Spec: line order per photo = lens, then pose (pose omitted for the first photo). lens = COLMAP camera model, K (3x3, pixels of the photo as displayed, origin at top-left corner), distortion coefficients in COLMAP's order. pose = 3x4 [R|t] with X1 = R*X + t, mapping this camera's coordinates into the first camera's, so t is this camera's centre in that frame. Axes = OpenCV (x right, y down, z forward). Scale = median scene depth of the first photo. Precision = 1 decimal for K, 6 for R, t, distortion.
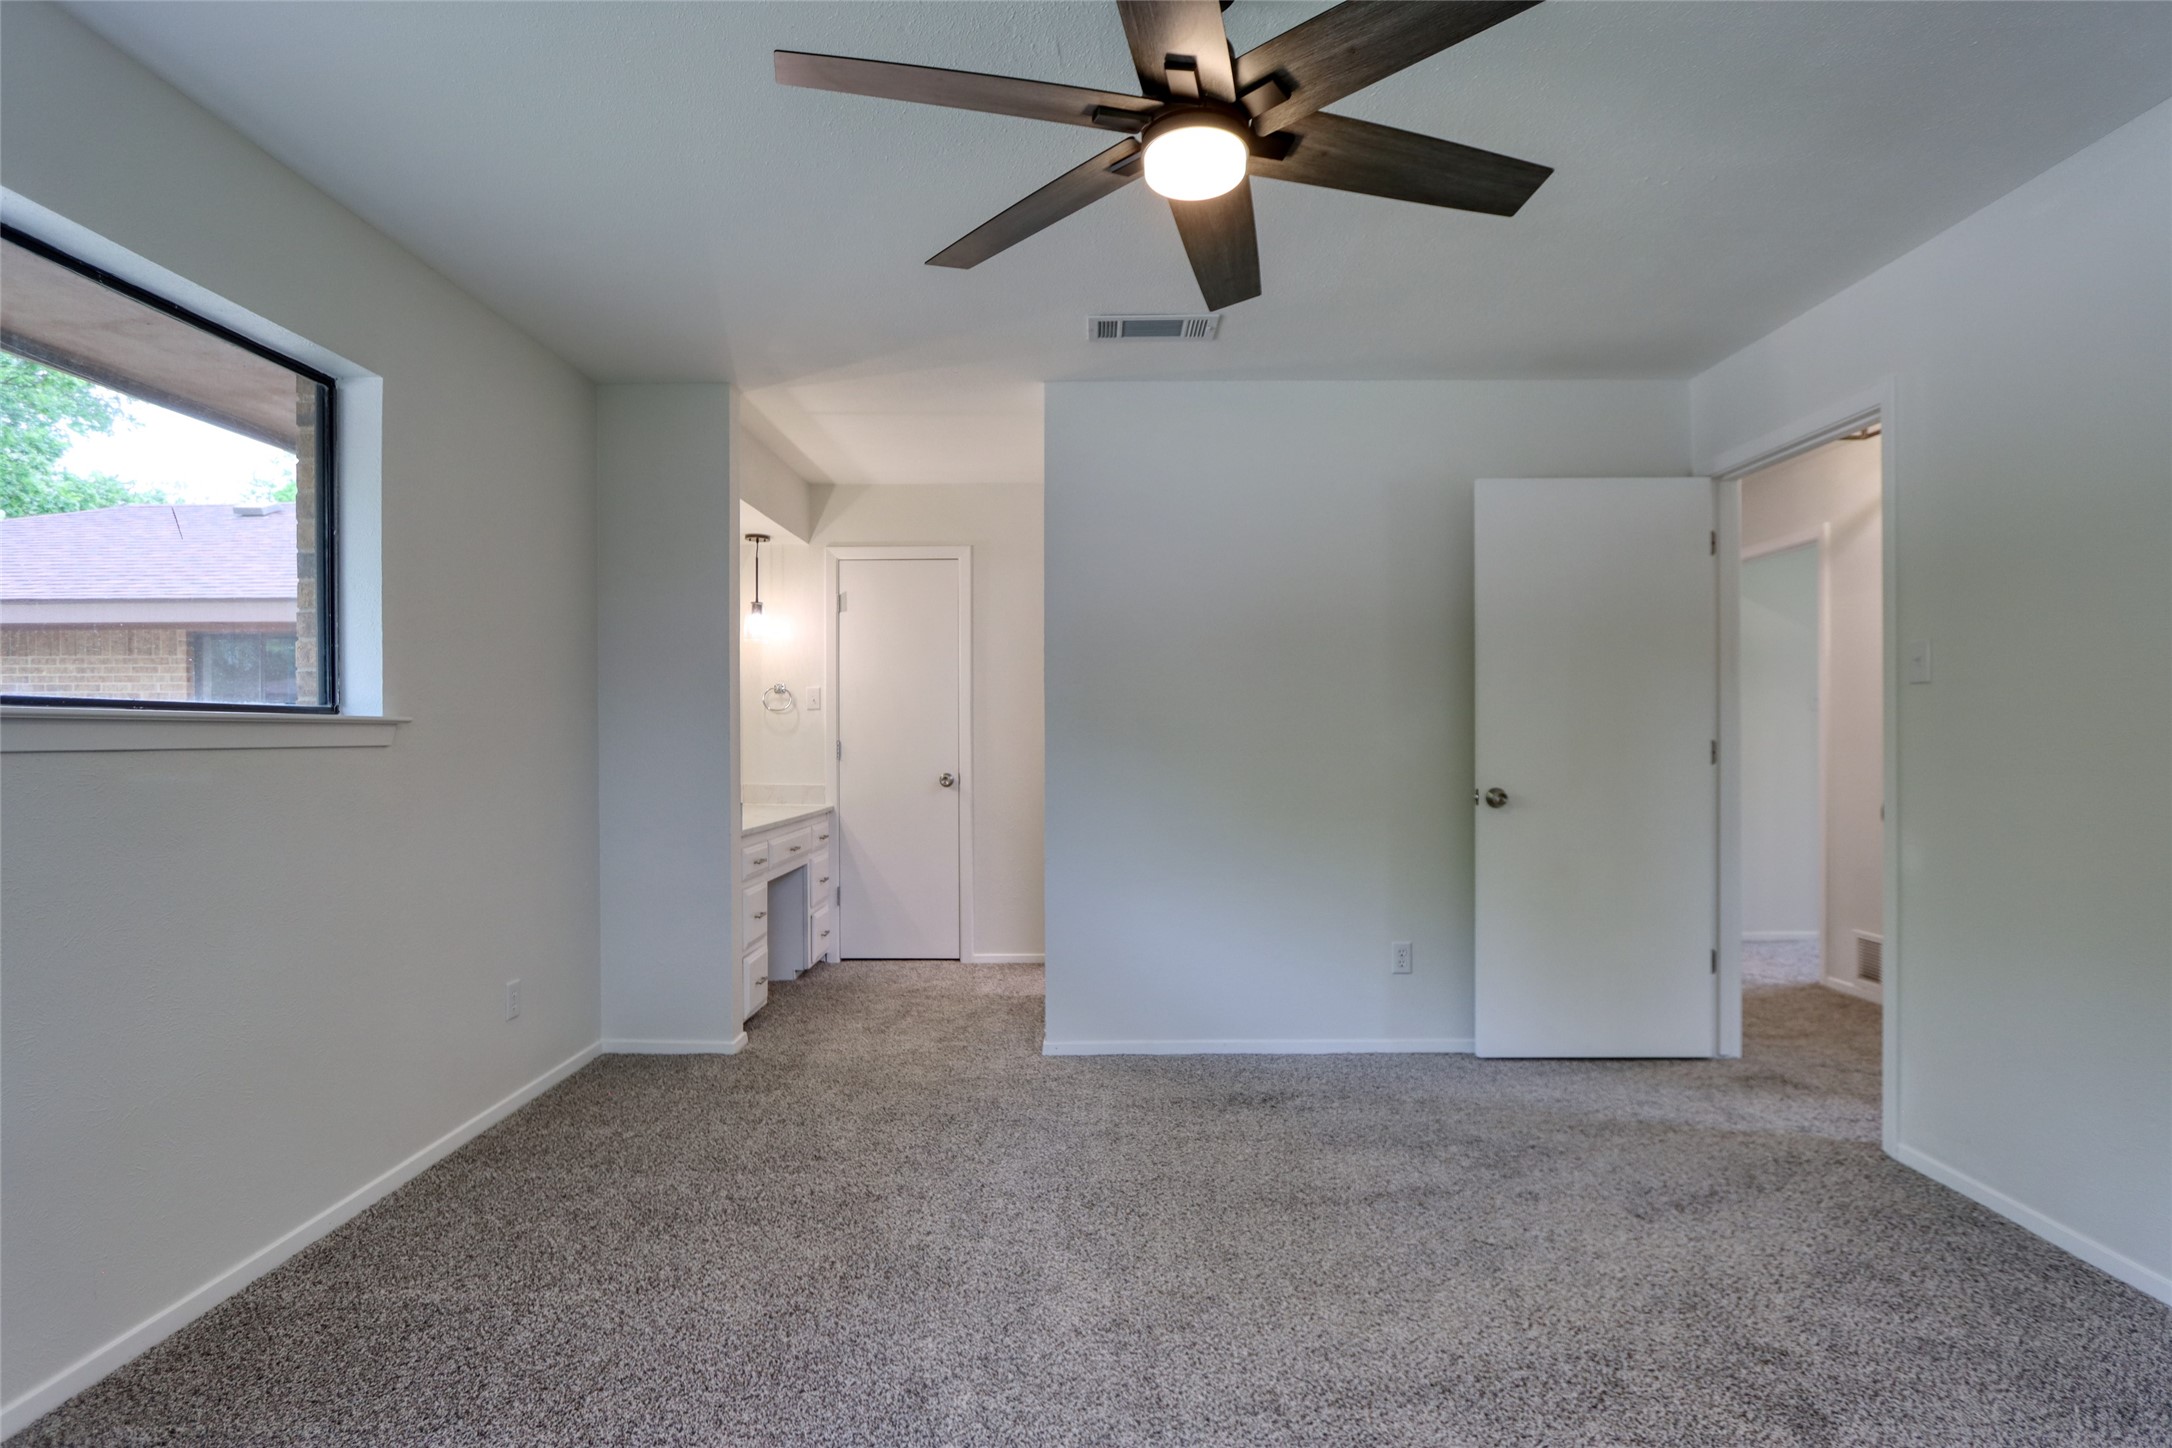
lens RADIAL K [[1044.6, 0, 1094.2], [0, 1044.6, 740.7], [0, 0, 1]] dist [-0.012966, 0.000049]
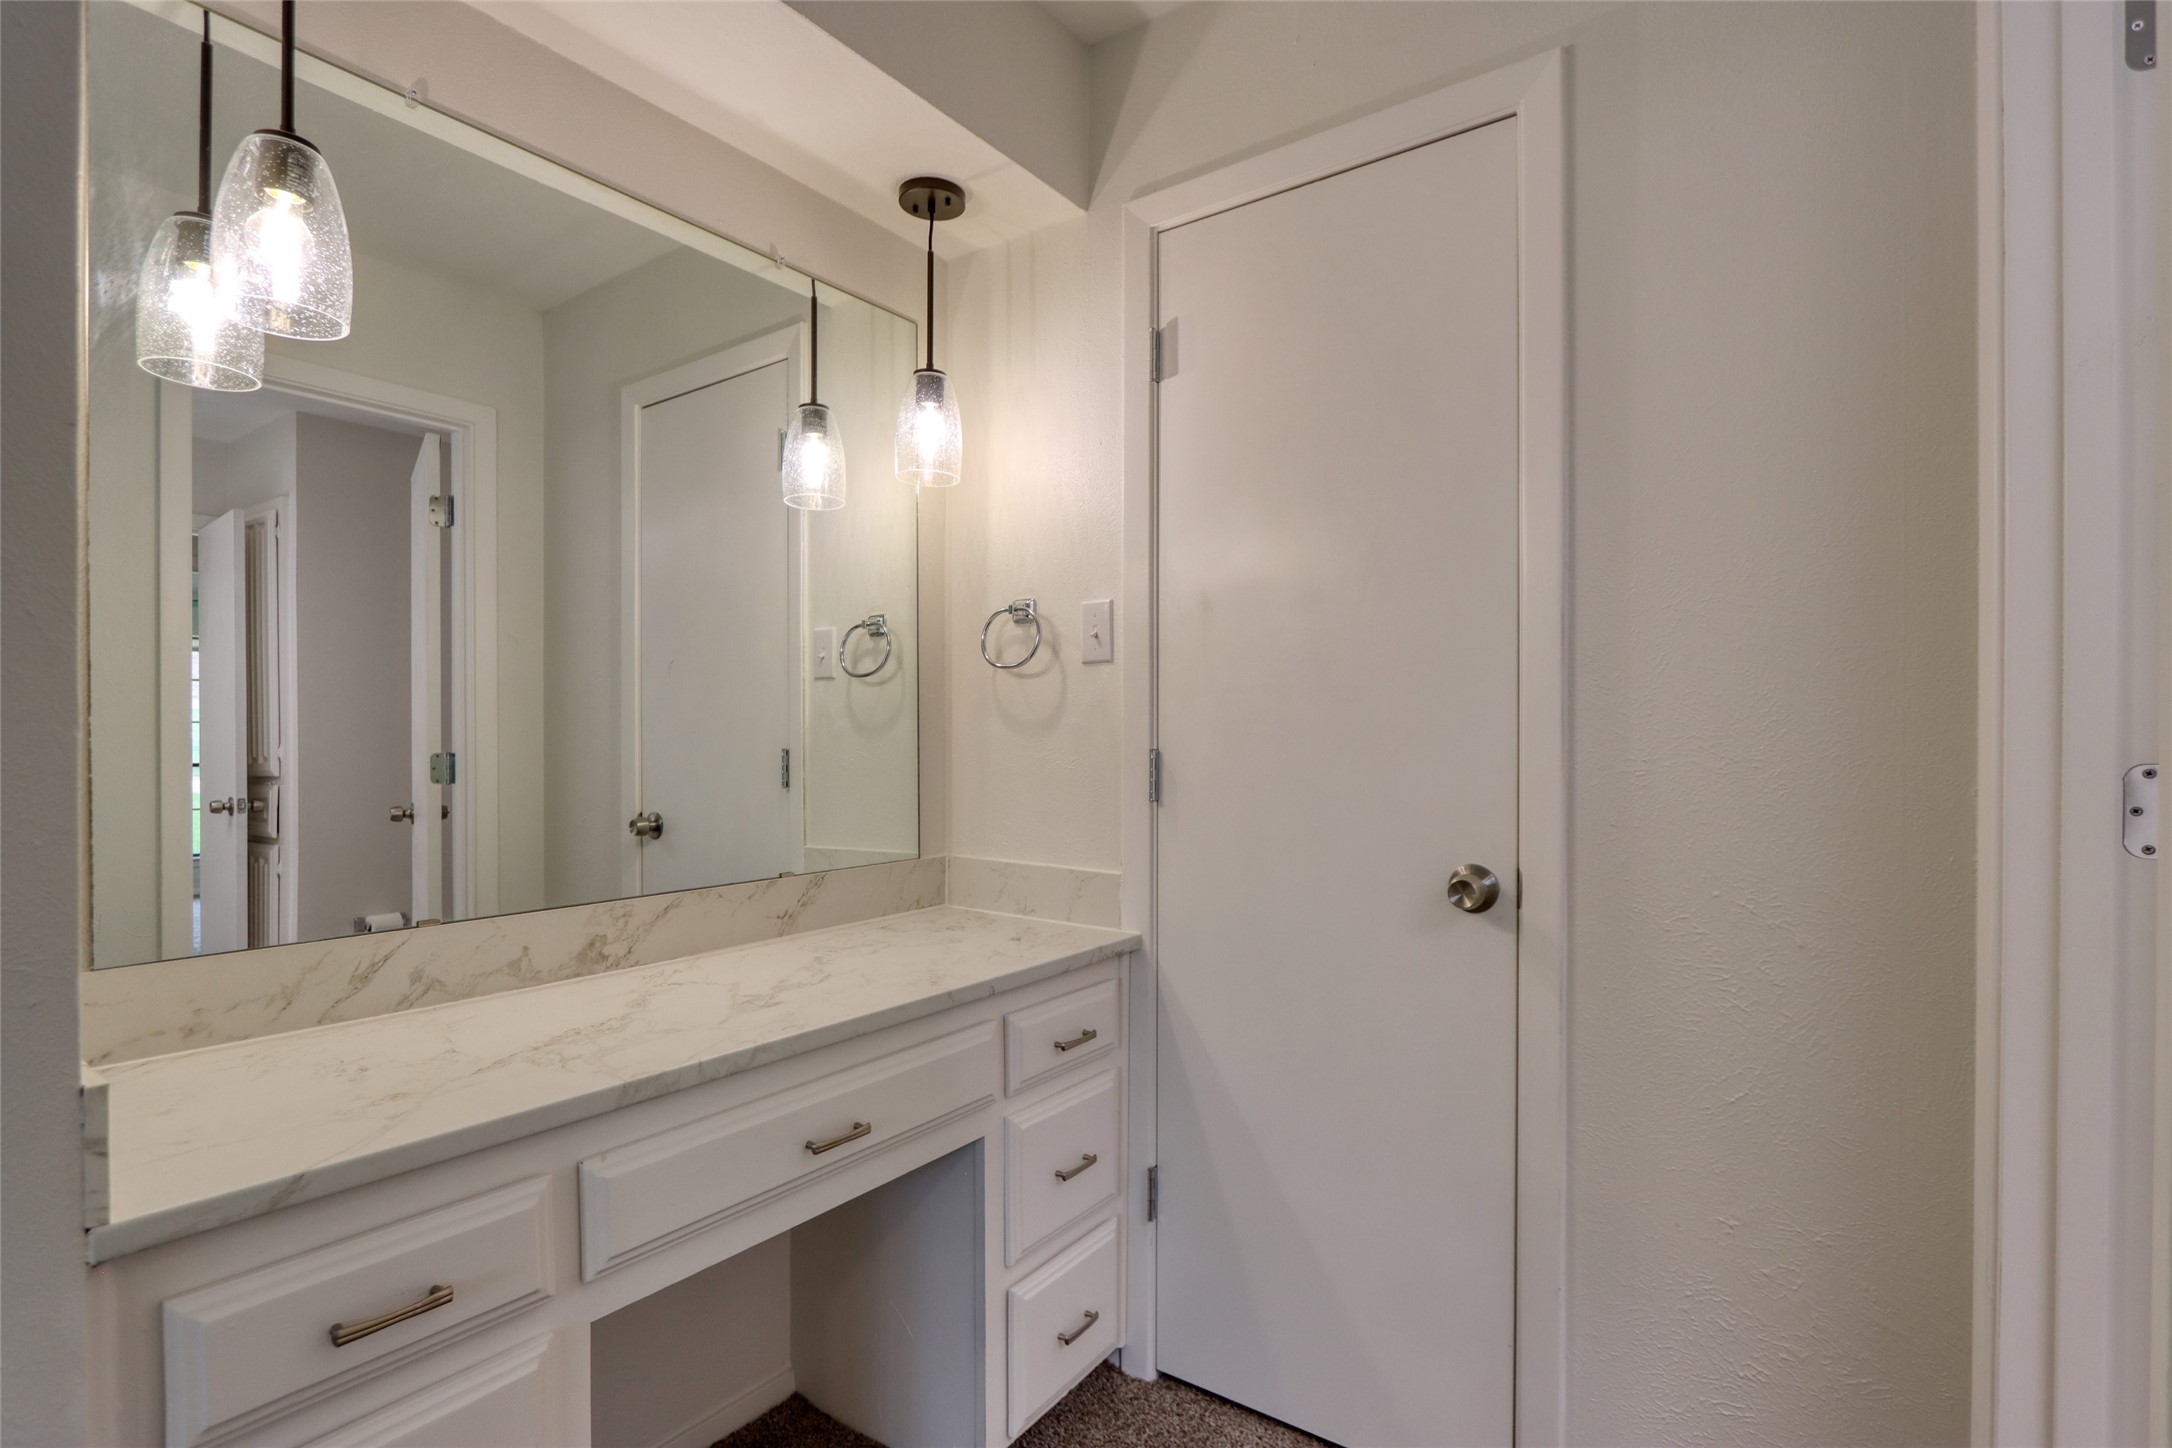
lens RADIAL K [[1044.6, 0, 1094.2], [0, 1044.6, 740.7], [0, 0, 1]] dist [-0.012966, 0.000049]
pose [[0.820235, 0.006806, -0.571986, -0.061591], [-0.005042, 0.999976, 0.004667, -0.004415], [0.572004, -0.000944, 0.820250, 0.697620]]
